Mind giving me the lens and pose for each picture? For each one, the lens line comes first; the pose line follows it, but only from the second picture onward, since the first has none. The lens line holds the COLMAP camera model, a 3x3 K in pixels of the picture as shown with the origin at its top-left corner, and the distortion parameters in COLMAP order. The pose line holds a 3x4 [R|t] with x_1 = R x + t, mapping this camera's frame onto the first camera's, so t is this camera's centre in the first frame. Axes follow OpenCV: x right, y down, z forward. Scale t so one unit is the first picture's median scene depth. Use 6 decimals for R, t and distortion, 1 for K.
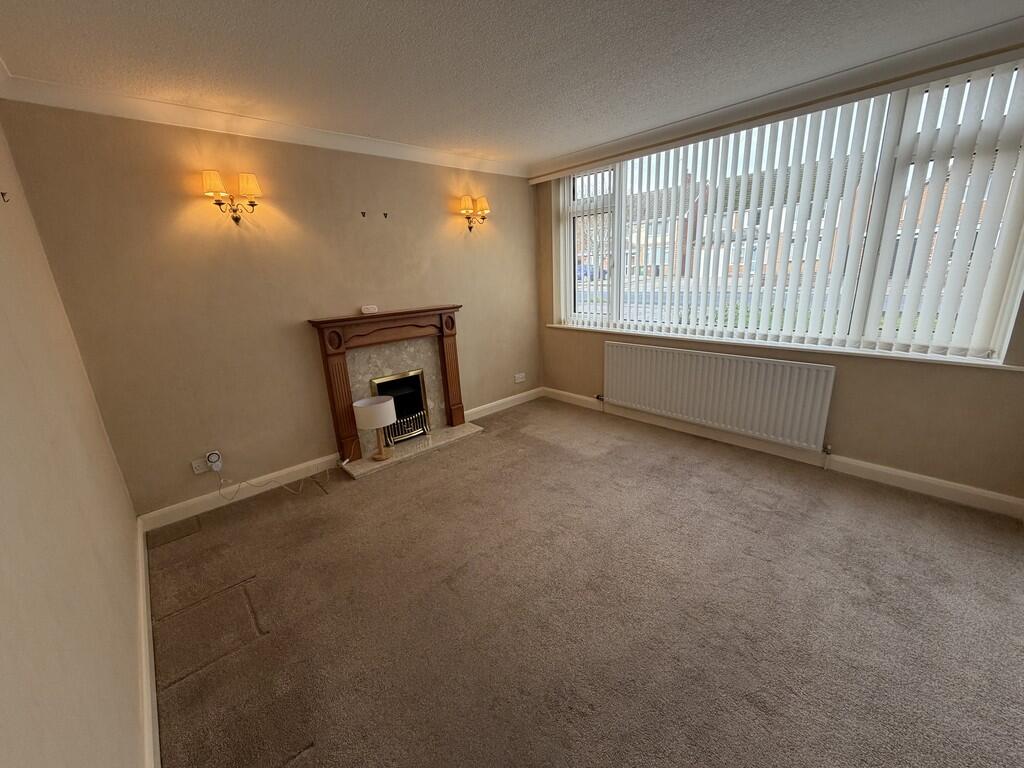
lens RADIAL K [[406.4, 0, 512.0], [0, 406.4, 384.0], [0, 0, 1]] dist [-0.000762, -0.000068]
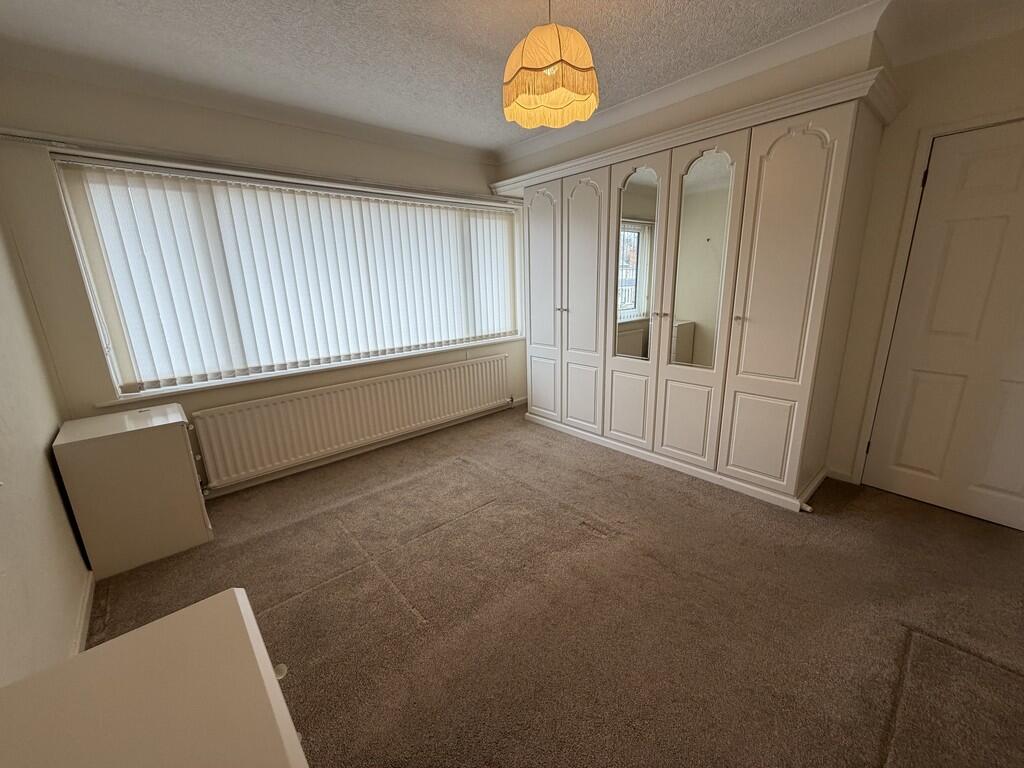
lens RADIAL K [[406.4, 0, 512.0], [0, 406.4, 384.0], [0, 0, 1]] dist [-0.000762, -0.000068]
pose [[0.011572, -0.202289, 0.979257, -0.436984], [0.302678, 0.934088, 0.189382, -0.104337], [-0.953023, 0.294208, 0.072038, 0.437107]]
